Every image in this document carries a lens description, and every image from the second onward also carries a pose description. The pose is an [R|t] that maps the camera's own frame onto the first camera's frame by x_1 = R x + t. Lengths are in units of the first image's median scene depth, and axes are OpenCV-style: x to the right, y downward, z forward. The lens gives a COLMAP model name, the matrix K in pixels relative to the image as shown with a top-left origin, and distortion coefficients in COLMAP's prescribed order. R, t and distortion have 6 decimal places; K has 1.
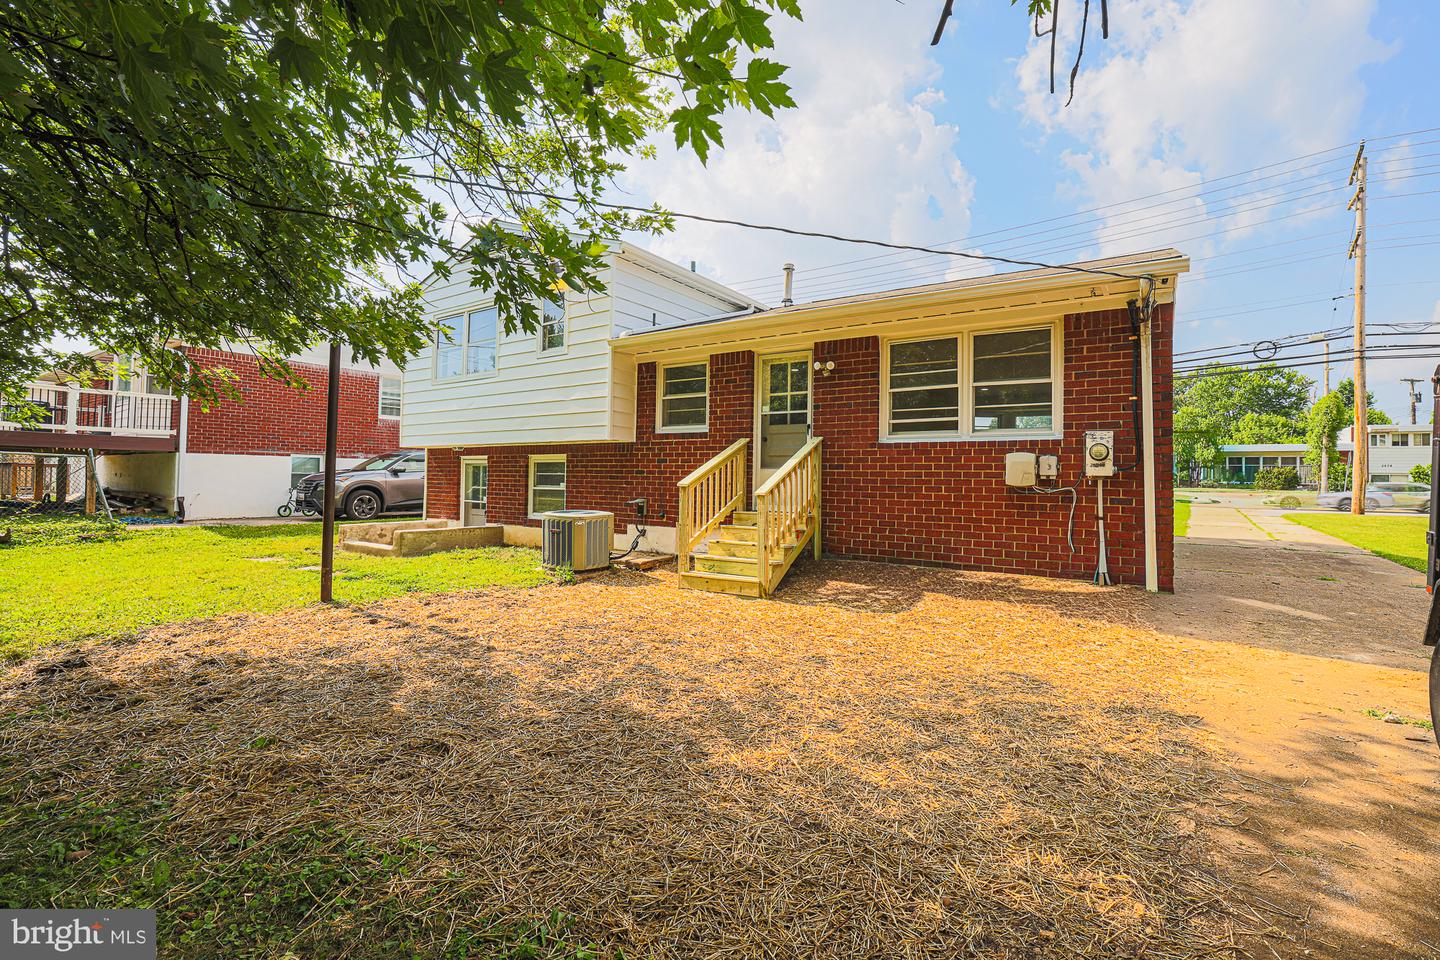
lens RADIAL K [[623.1, 0, 718.4], [0, 623.1, 471.7], [0, 0, 1]] dist [-0.044167, 0.018718]
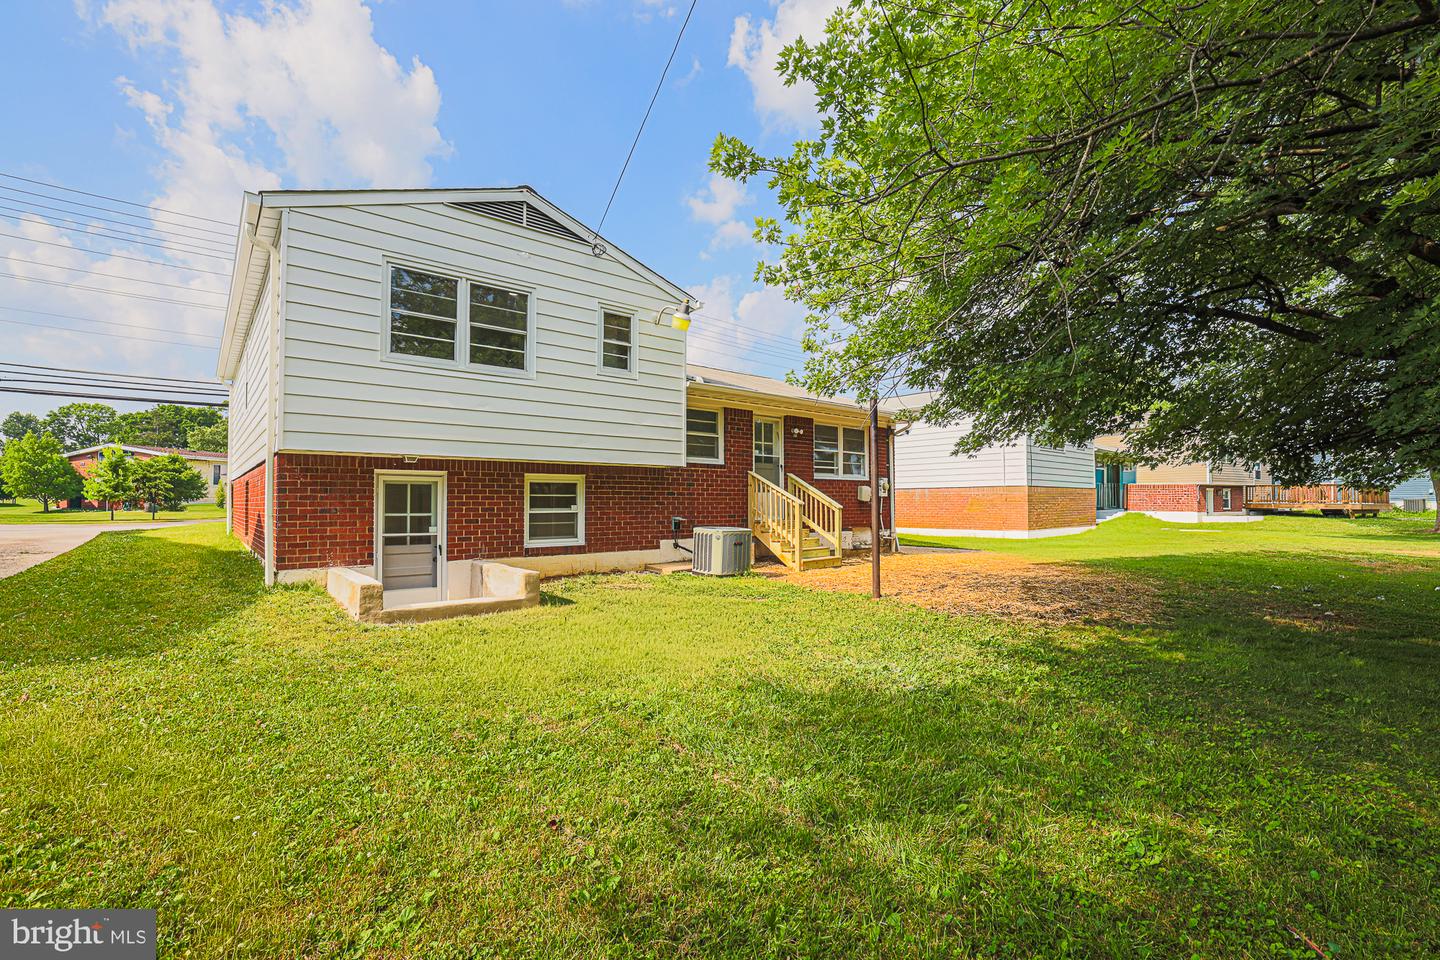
lens RADIAL K [[623.1, 0, 718.4], [0, 623.1, 471.7], [0, 0, 1]] dist [-0.044167, 0.018718]
pose [[0.279168, 0.023605, 0.959952, -1.218462], [-0.016244, 0.999671, -0.019857, -0.019010], [-0.960105, -0.010050, 0.279460, 0.585395]]
